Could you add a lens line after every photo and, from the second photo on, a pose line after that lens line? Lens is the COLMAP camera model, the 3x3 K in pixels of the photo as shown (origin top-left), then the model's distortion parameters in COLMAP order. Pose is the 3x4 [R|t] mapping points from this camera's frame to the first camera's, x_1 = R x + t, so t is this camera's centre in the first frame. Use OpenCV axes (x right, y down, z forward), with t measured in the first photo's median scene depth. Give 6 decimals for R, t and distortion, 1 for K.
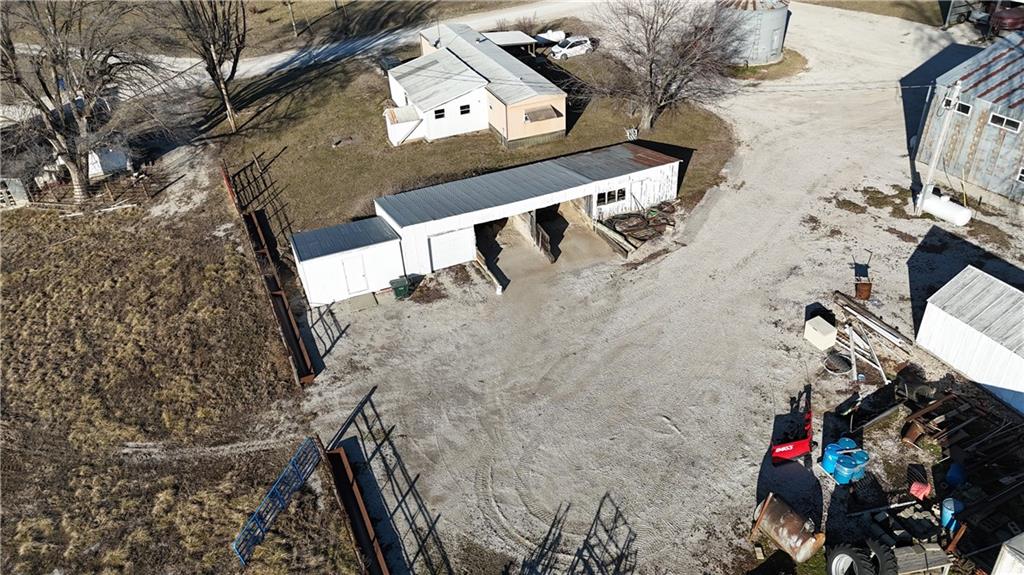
lens RADIAL K [[734.6, 0, 515.8], [0, 734.6, 290.9], [0, 0, 1]] dist [0.111442, -0.106484]
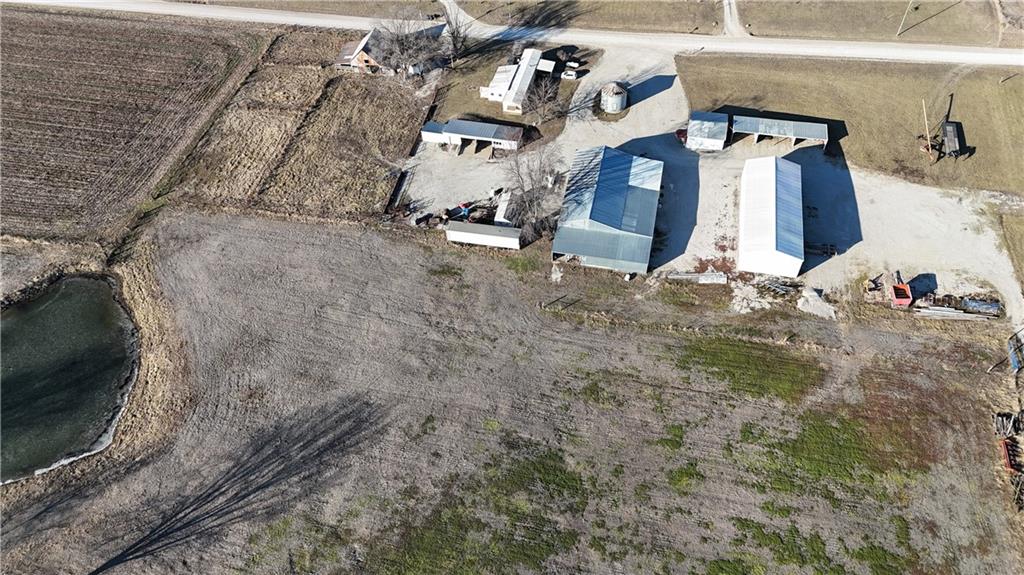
lens RADIAL K [[734.6, 0, 515.8], [0, 734.6, 290.9], [0, 0, 1]] dist [0.111442, -0.106484]
pose [[0.798379, 0.477695, -0.366604, 2.124478], [-0.330372, 0.856498, 0.396566, -1.099100], [0.503433, -0.195495, 0.841627, -2.496148]]
